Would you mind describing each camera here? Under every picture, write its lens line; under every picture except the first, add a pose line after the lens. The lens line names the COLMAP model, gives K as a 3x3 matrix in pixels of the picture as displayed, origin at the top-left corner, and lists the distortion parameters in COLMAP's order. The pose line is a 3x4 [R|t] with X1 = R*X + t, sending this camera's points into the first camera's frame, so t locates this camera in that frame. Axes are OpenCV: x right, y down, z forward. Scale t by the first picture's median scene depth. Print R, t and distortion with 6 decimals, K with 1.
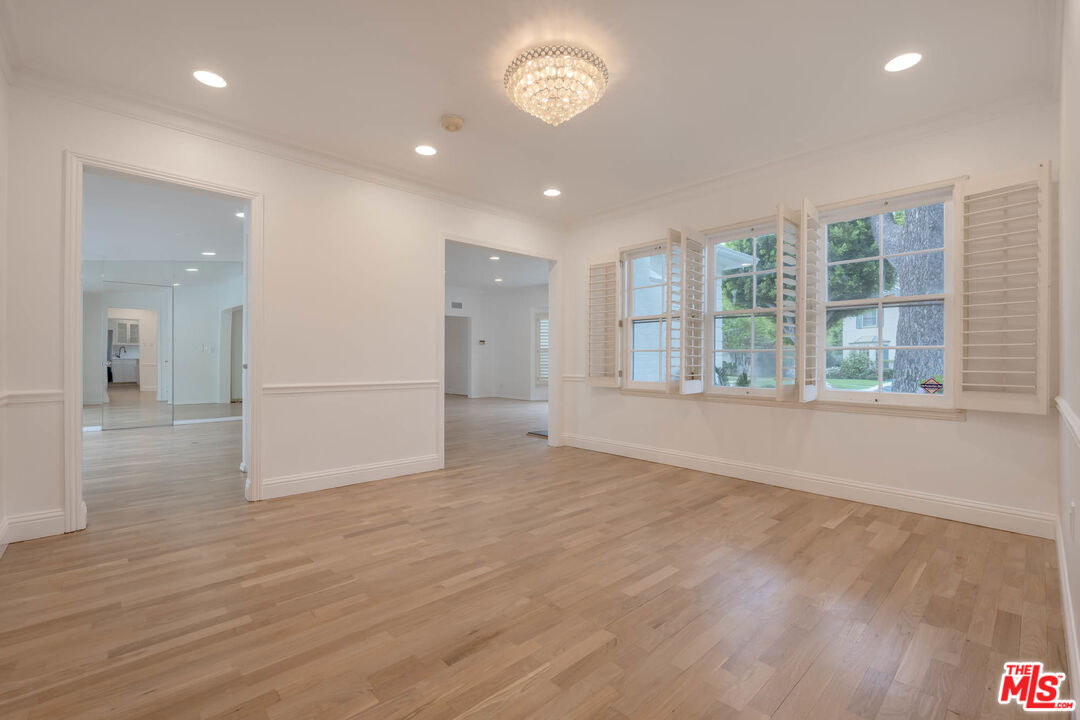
lens RADIAL K [[437.5, 0, 541.1], [0, 437.5, 362.0], [0, 0, 1]] dist [-0.005487, -0.000247]
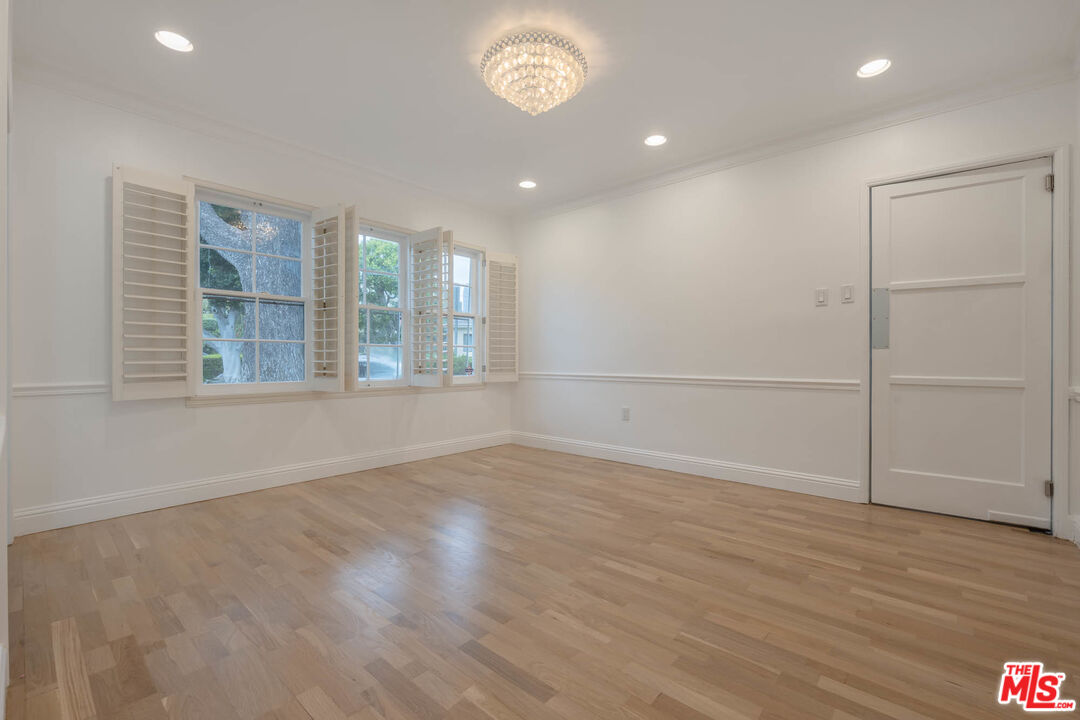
lens RADIAL K [[443.3, 0, 542.3], [0, 443.3, 363.8], [0, 0, 1]] dist [-0.000511, 0.000025]
pose [[-0.046319, -0.022526, 0.998673, -0.890994], [-0.000523, 0.999746, 0.022526, -0.005880], [-0.998927, 0.000521, -0.046319, 0.954318]]
